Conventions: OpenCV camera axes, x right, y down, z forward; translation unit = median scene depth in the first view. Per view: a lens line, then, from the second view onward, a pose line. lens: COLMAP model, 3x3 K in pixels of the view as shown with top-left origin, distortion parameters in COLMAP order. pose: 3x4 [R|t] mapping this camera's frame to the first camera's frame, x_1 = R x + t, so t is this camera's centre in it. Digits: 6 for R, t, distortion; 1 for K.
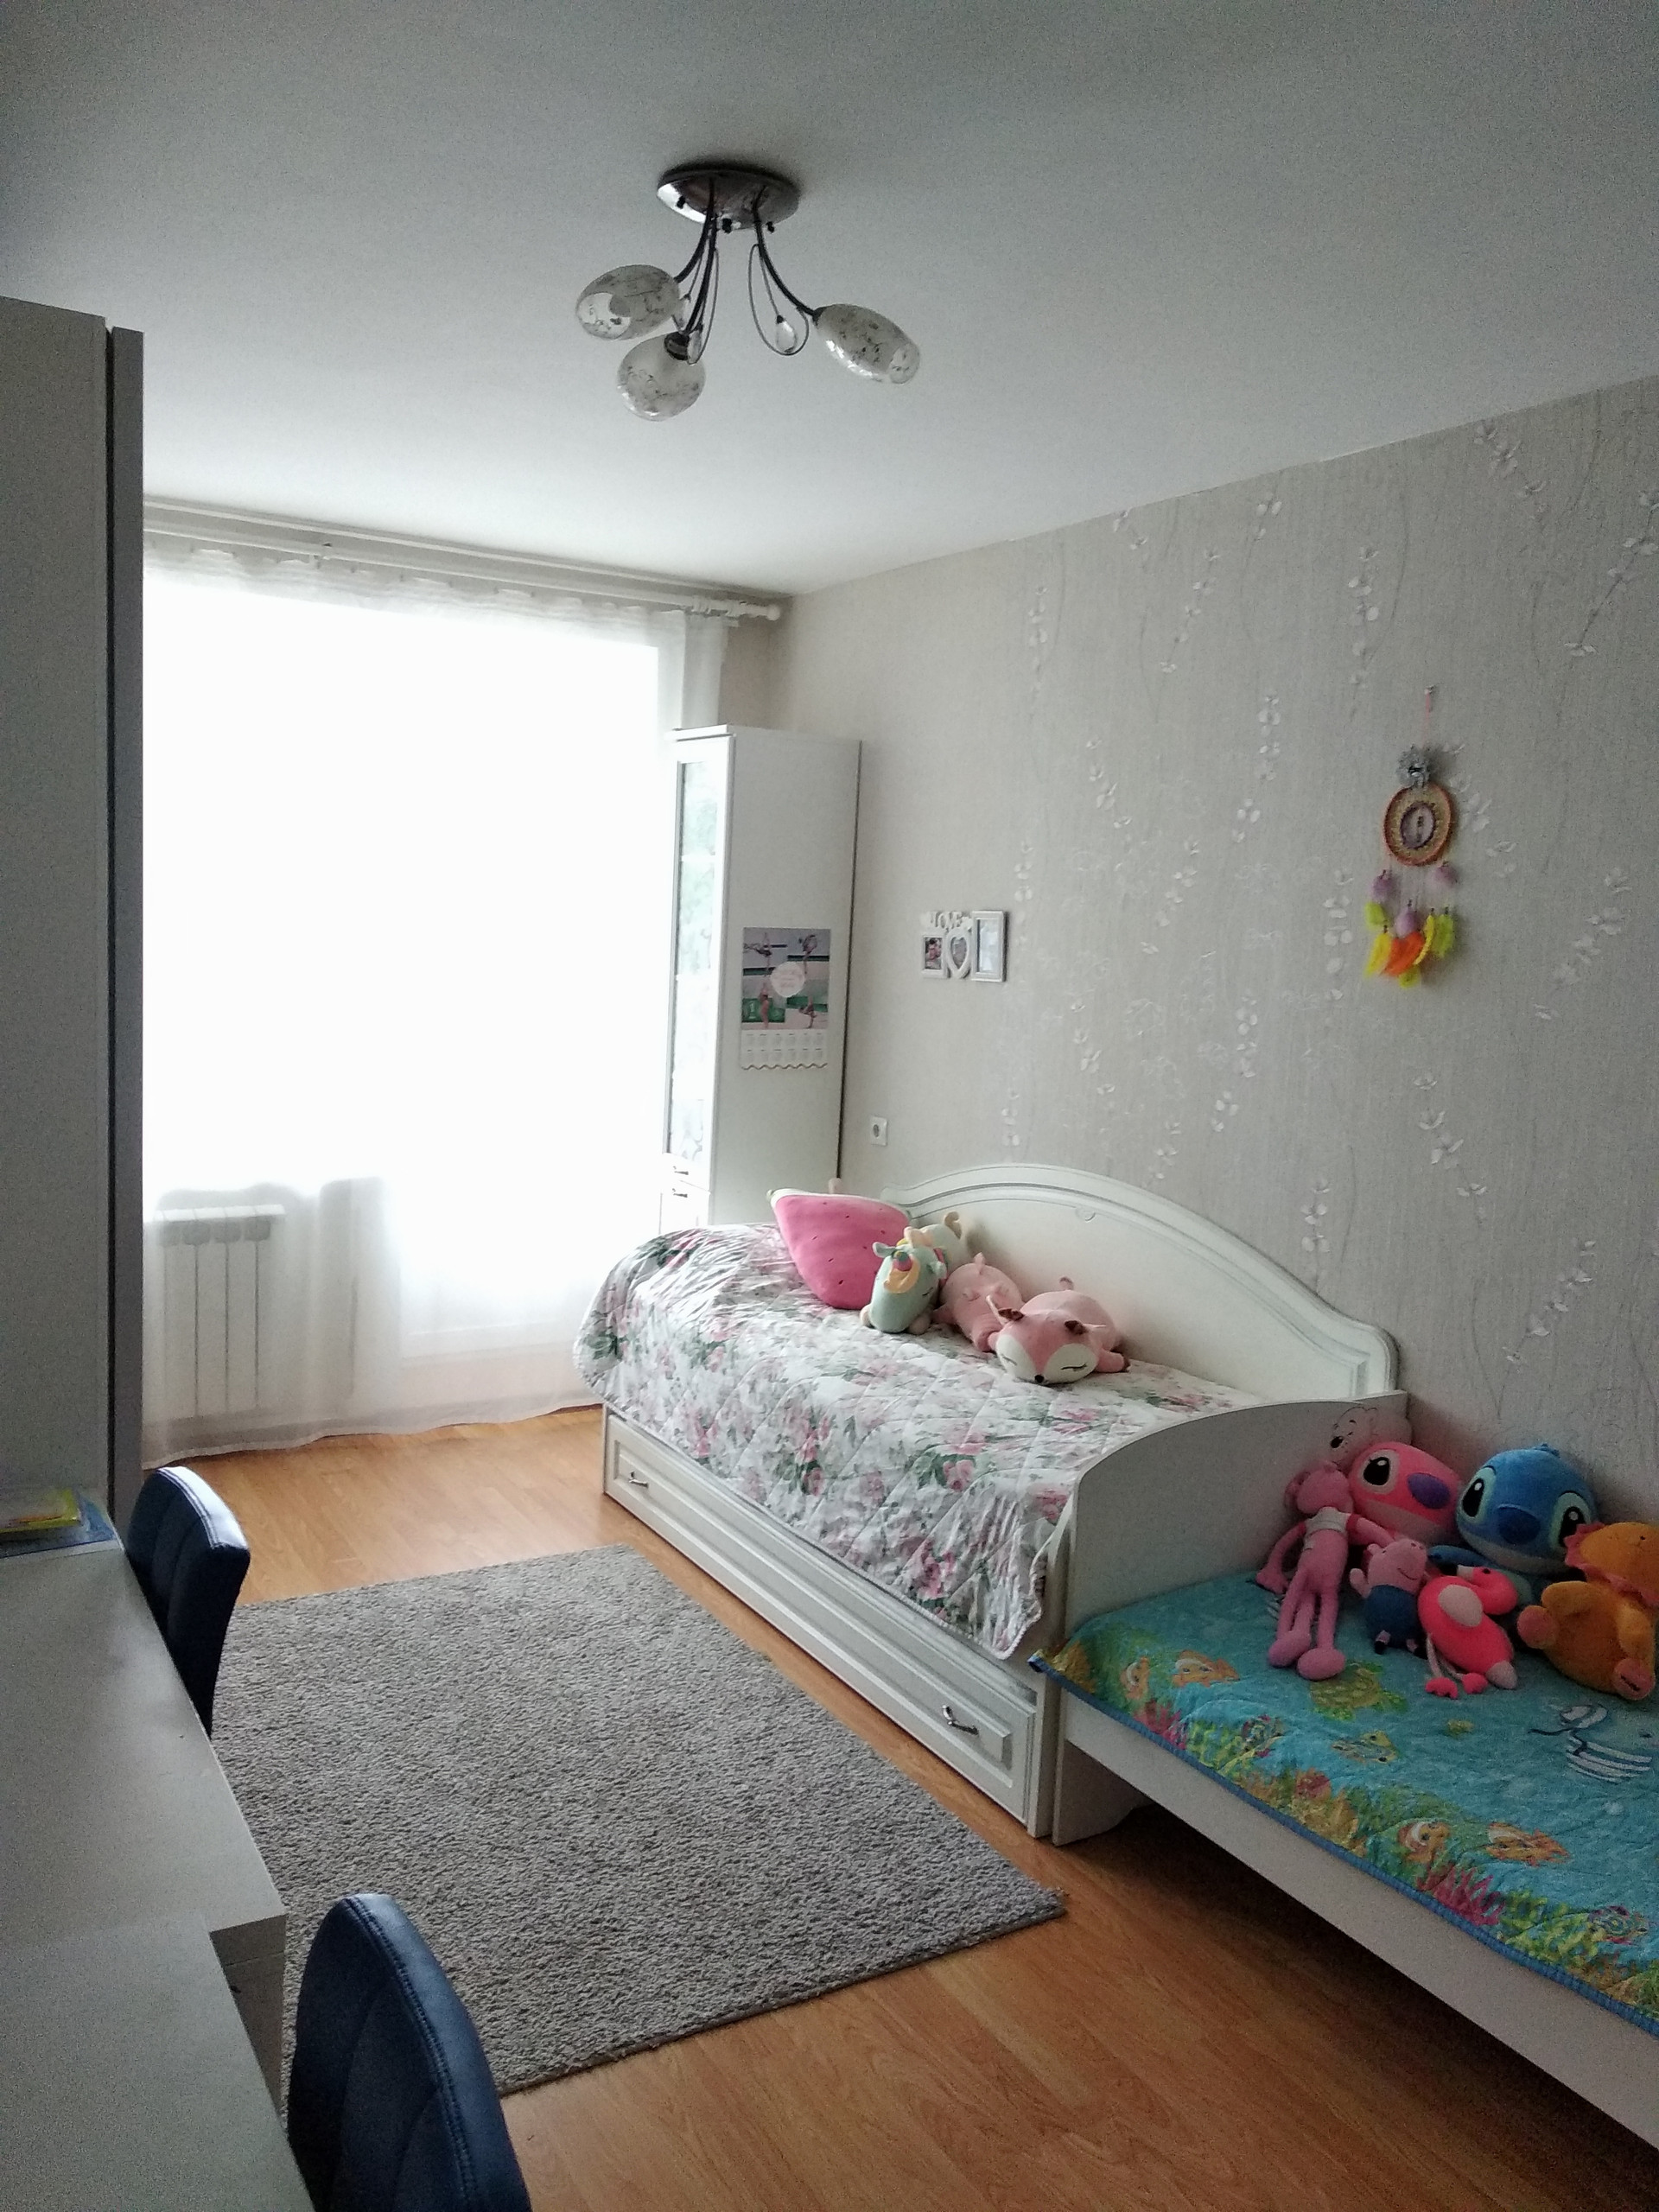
lens RADIAL K [[1758.0, 0, 796.8], [0, 1758.0, 1103.8], [0, 0, 1]] dist [0.126711, -0.132232]
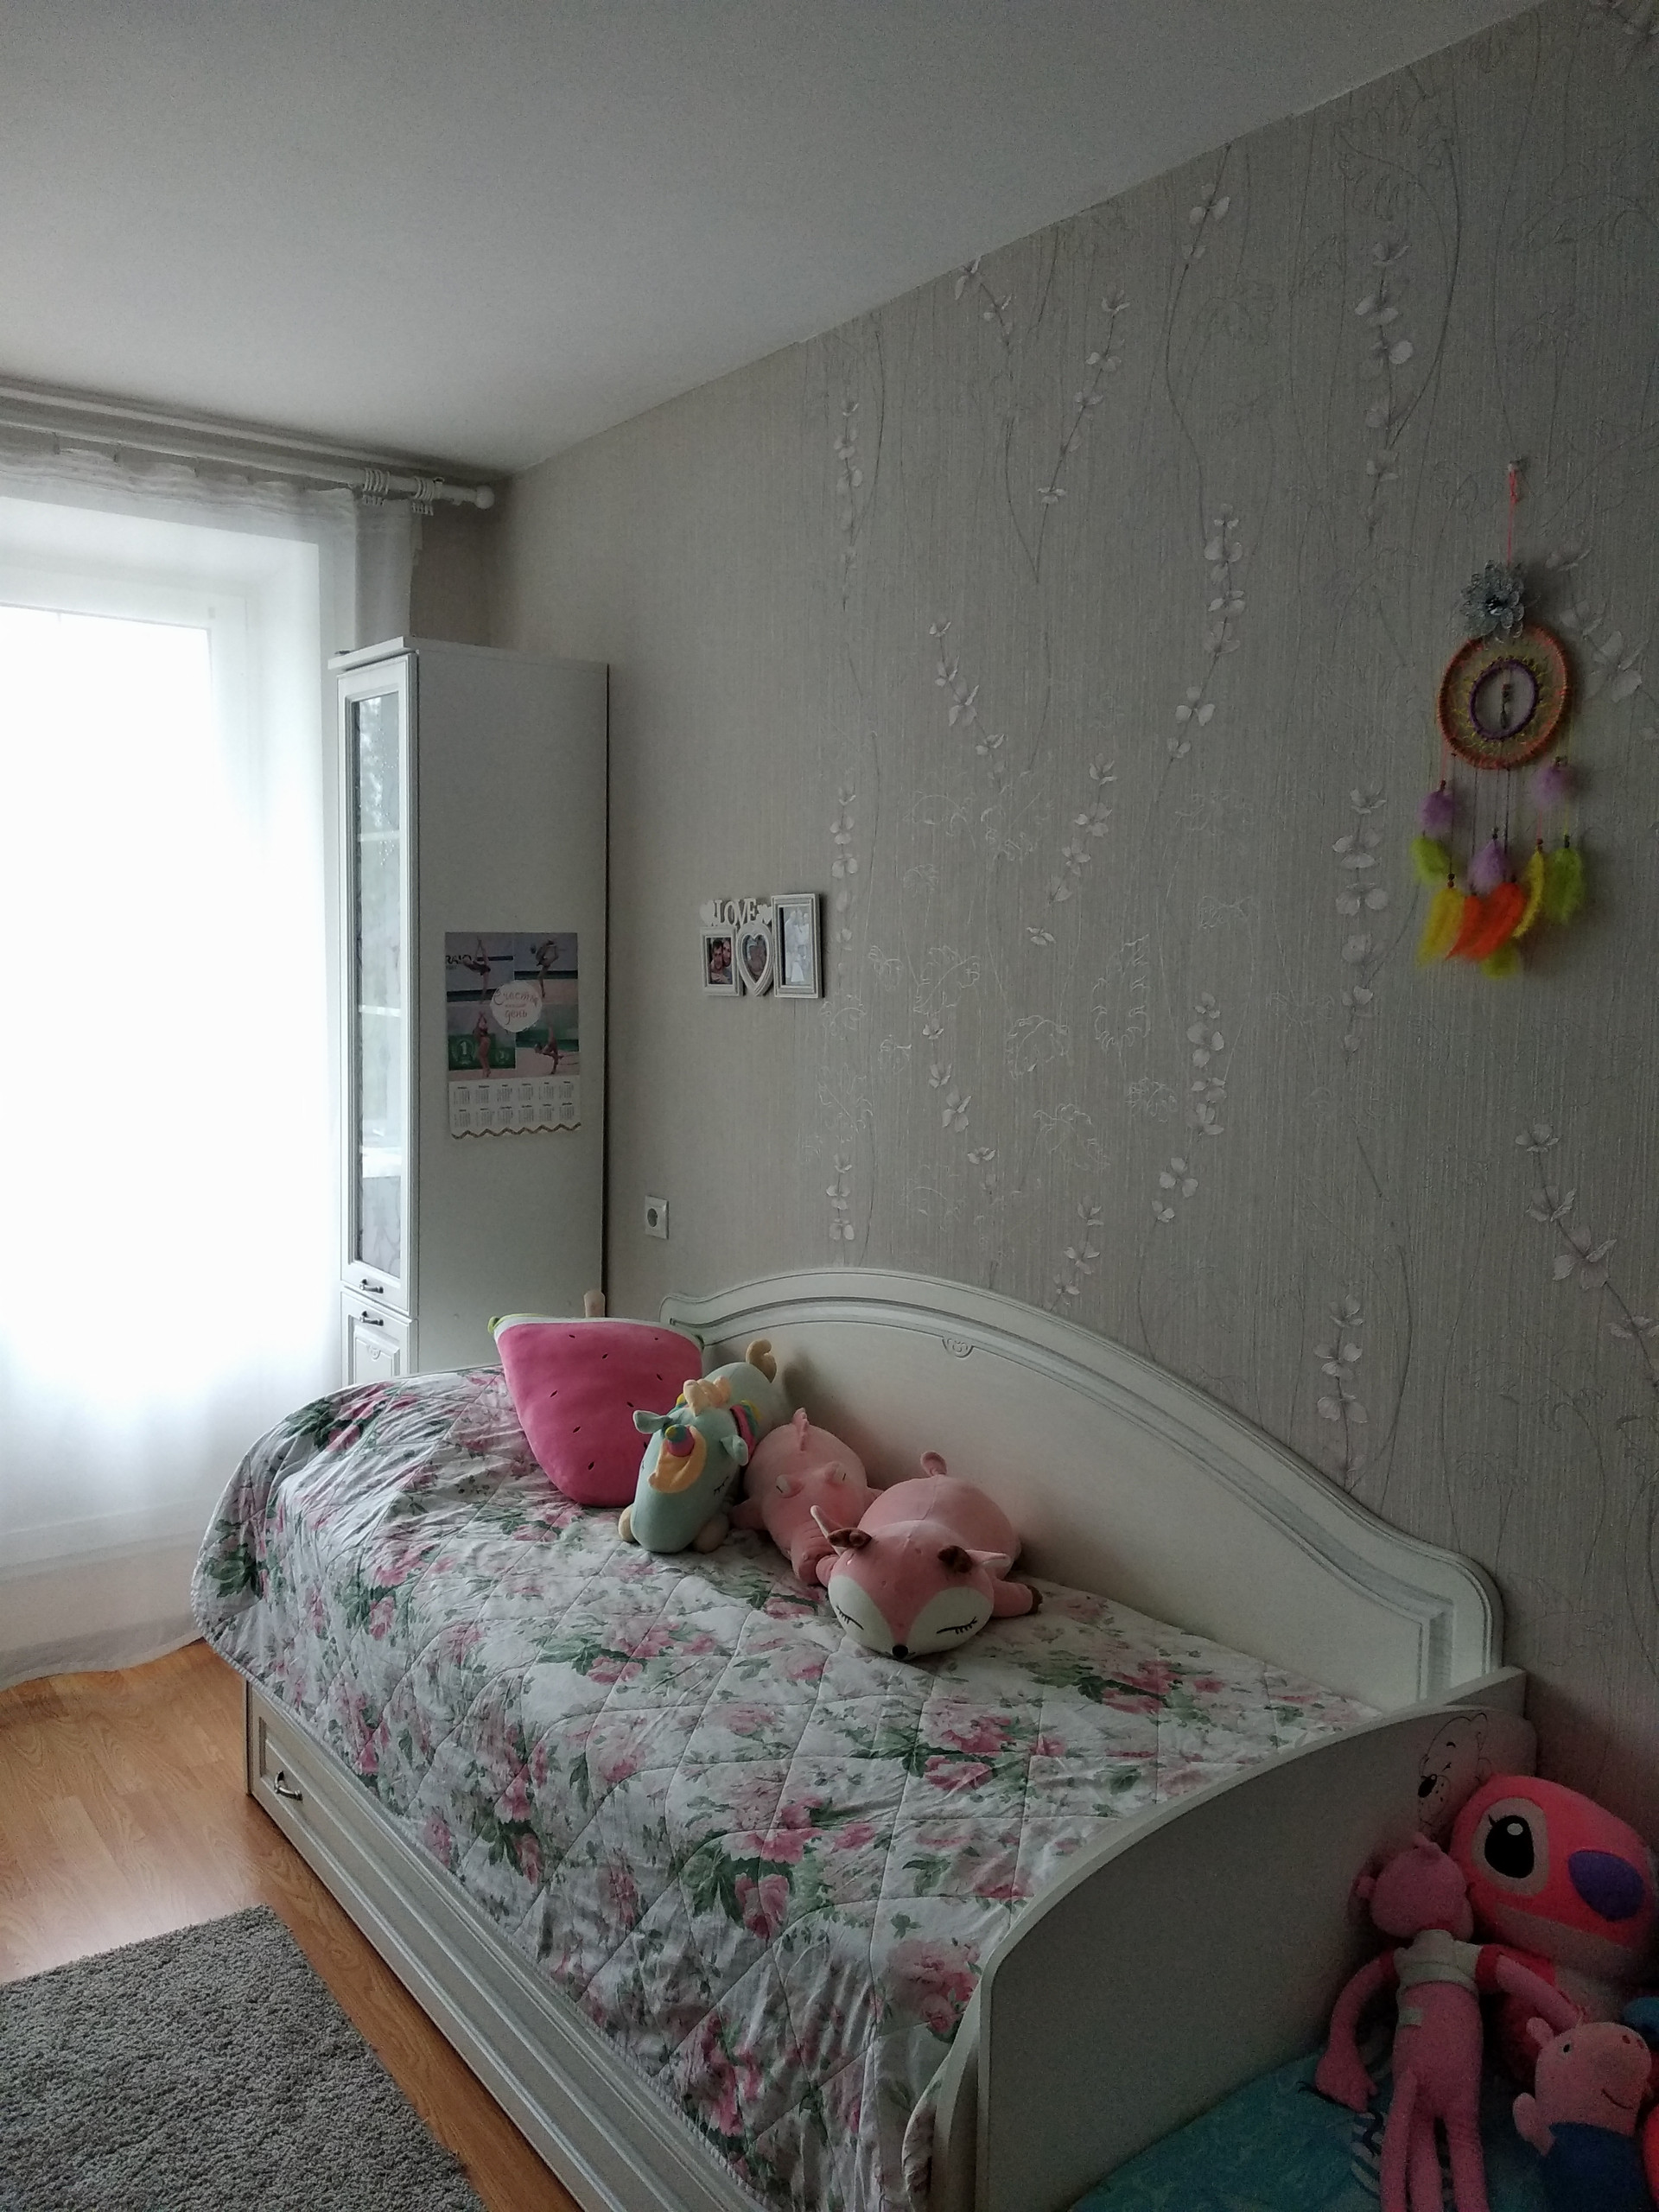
lens RADIAL K [[1758.0, 0, 796.8], [0, 1758.0, 1103.8], [0, 0, 1]] dist [0.126711, -0.132232]
pose [[0.995109, -0.038433, 0.091004, 0.051308], [0.040104, 0.999058, -0.016605, -0.020325], [-0.090280, 0.020173, 0.995712, 0.376321]]
